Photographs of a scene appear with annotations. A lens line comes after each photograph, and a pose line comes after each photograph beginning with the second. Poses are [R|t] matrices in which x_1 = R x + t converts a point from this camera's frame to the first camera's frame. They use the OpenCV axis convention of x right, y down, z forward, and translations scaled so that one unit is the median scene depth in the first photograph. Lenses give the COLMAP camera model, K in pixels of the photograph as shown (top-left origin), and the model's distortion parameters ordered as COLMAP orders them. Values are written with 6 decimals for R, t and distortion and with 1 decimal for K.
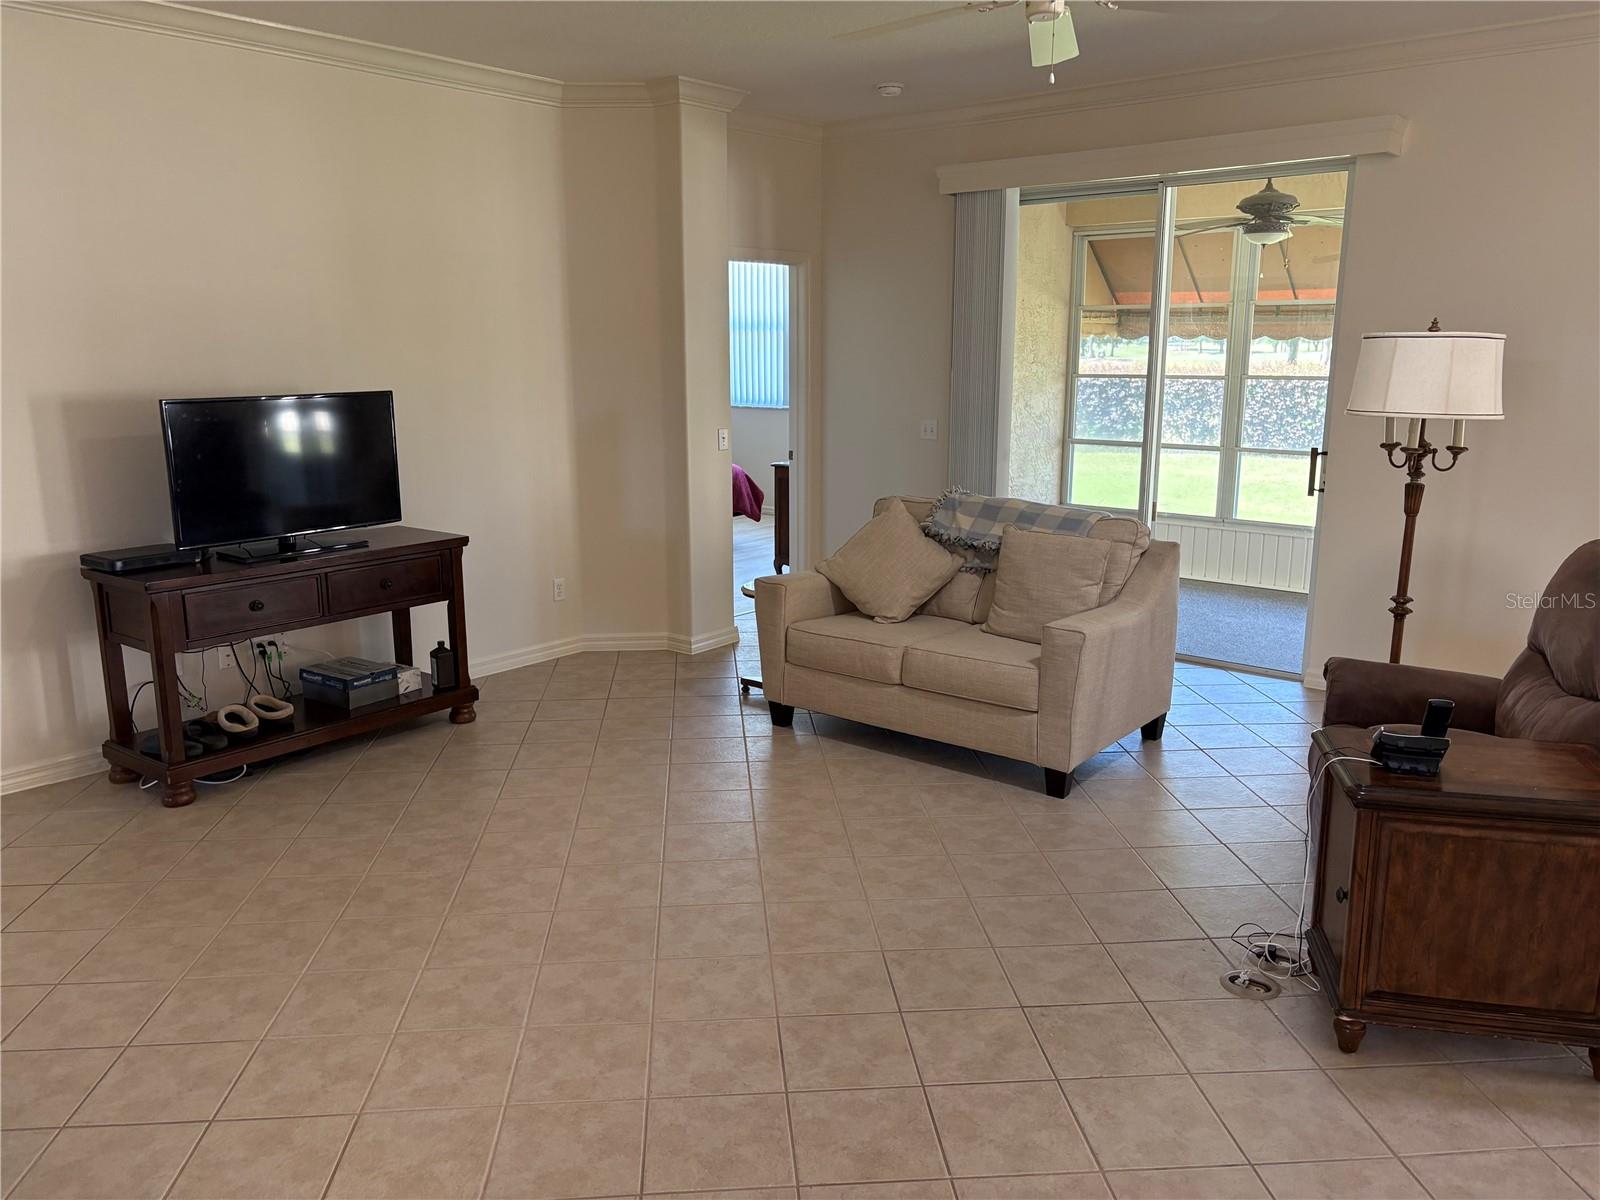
lens RADIAL K [[1193.5, 0, 800.0], [0, 1193.5, 600.0], [0, 0, 1]] dist [0.052429, -0.060232]
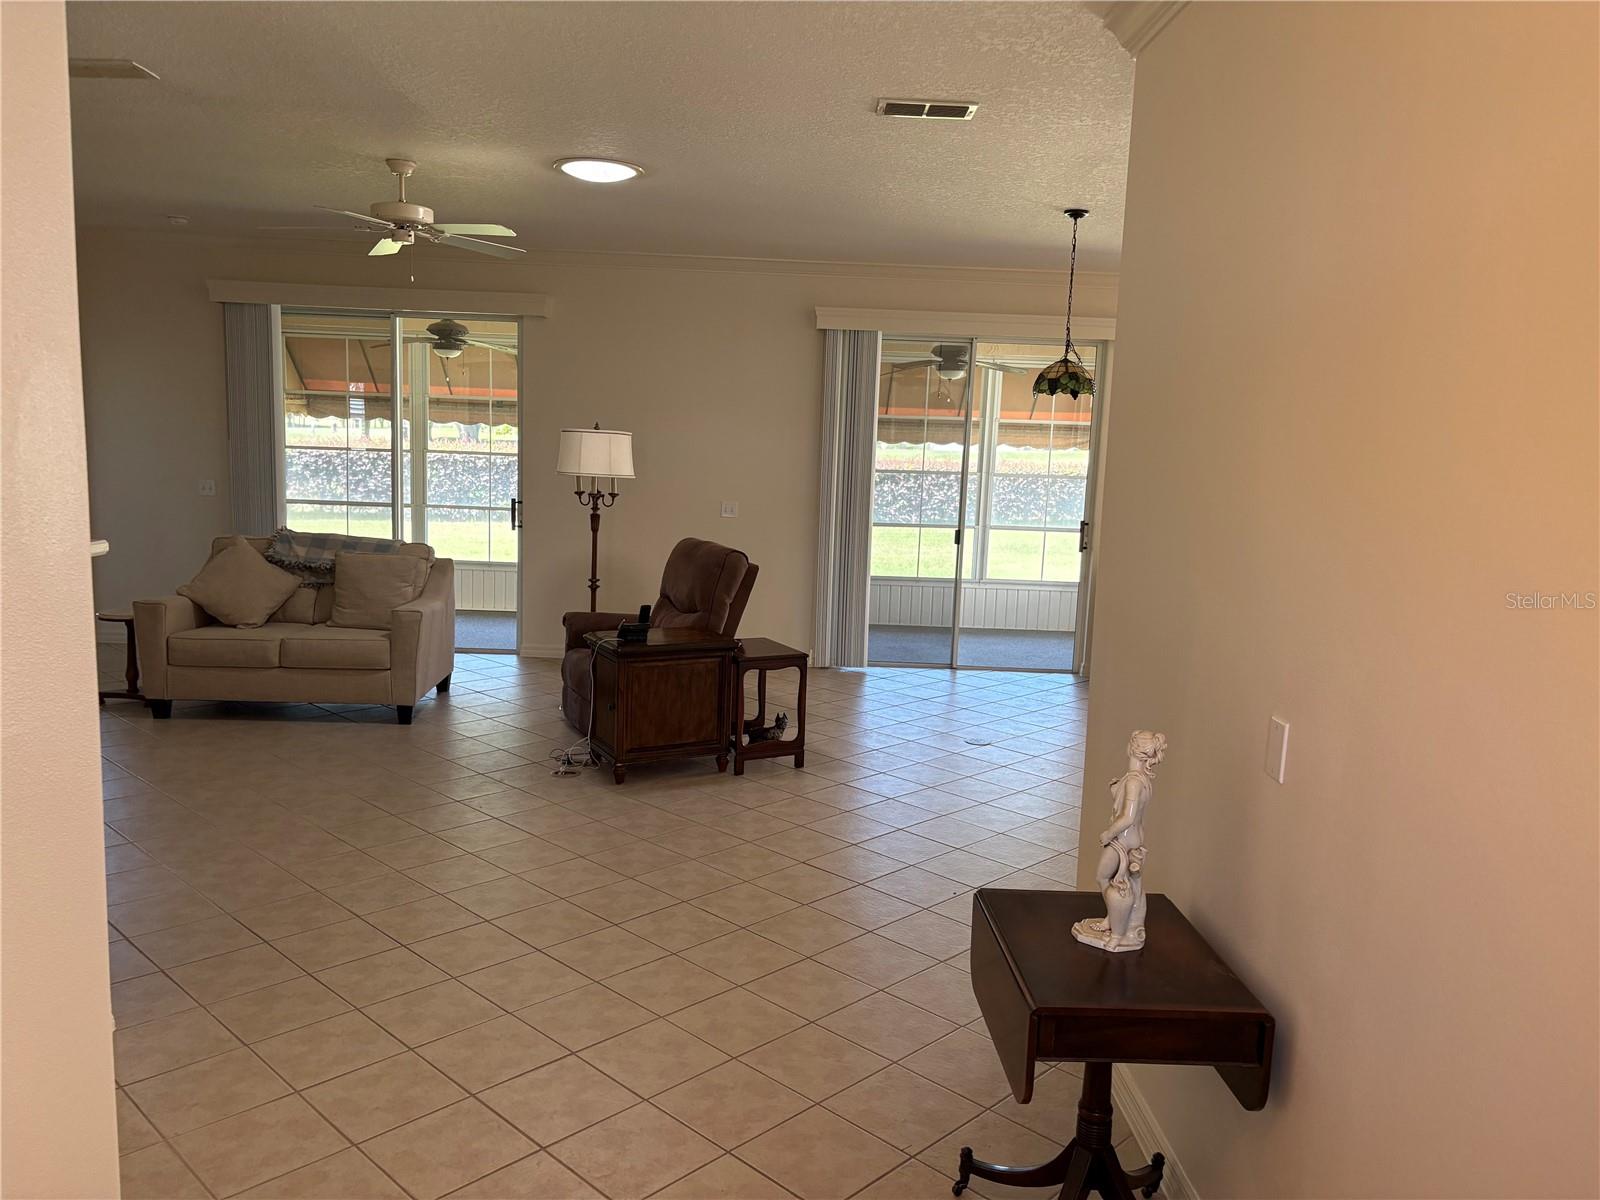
lens RADIAL K [[1194.7, 0, 800.0], [0, 1194.7, 600.0], [0, 0, 1]] dist [-0.074791, 0.000487]
pose [[0.743351, -0.055497, 0.666596, -0.360968], [0.094178, 0.995309, -0.022158, 0.079140], [-0.662239, 0.079250, 0.745090, -0.405009]]
